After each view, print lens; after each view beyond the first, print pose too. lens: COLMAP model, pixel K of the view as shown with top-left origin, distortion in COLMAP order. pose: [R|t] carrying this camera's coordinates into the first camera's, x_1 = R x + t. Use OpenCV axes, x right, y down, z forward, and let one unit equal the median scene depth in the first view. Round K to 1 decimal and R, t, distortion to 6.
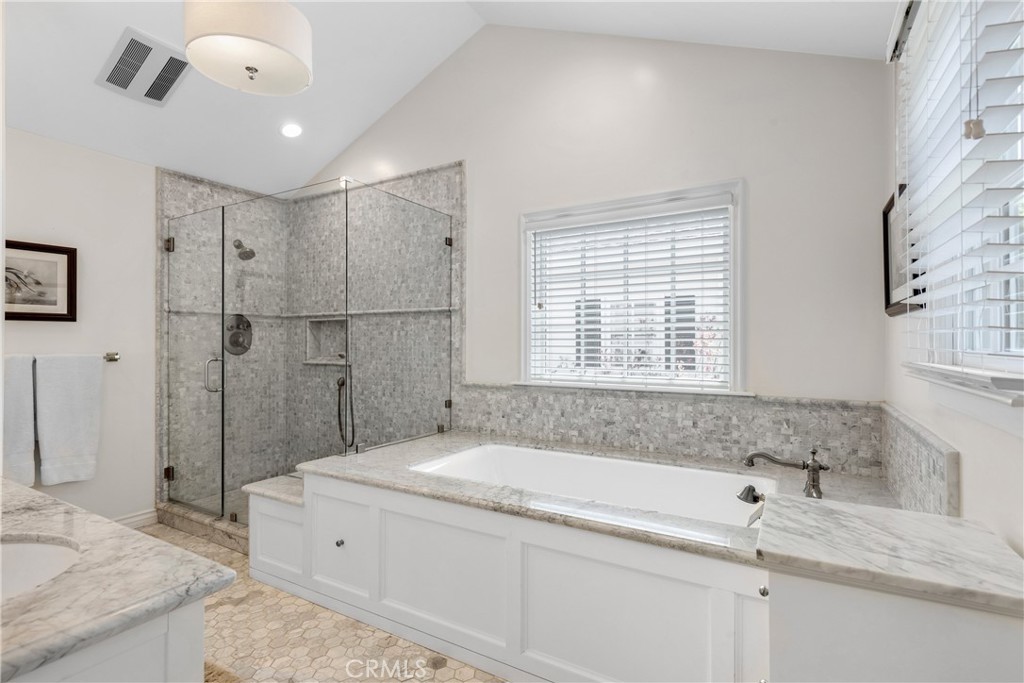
lens RADIAL K [[462.2, 0, 510.7], [0, 462.2, 345.6], [0, 0, 1]] dist [0.015508, -0.000698]
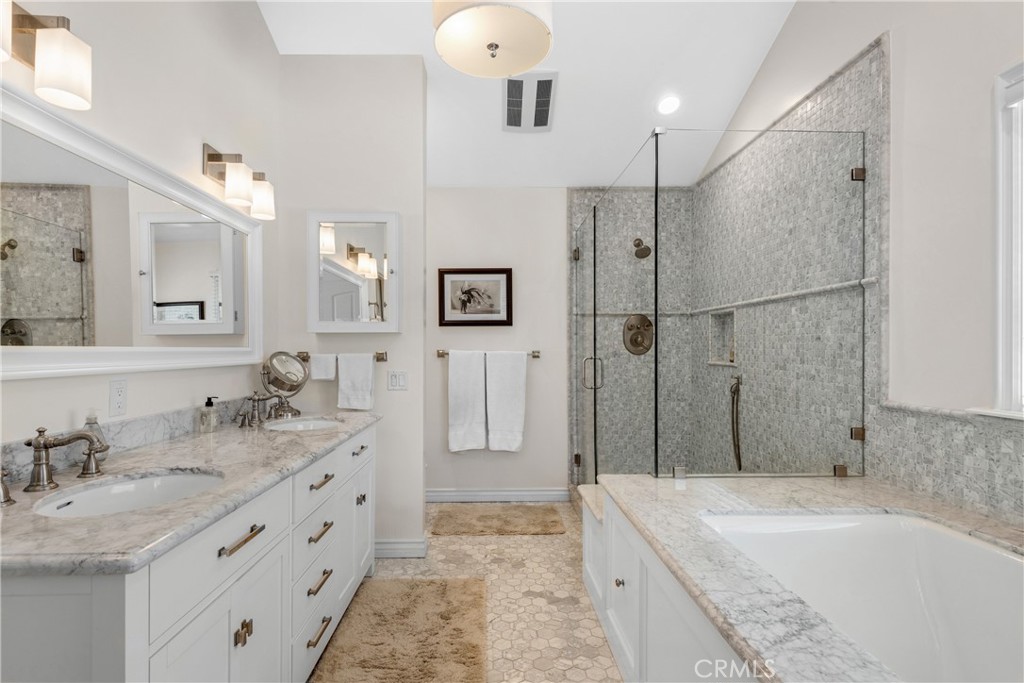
lens RADIAL K [[482.1, 0, 515.0], [0, 482.1, 352.3], [0, 0, 1]] dist [0.010666, -0.007657]
pose [[0.566623, 0.004644, -0.823964, 0.147279], [-0.002715, 0.999989, 0.003770, 0.014861], [0.823972, 0.000101, 0.566630, 0.251652]]
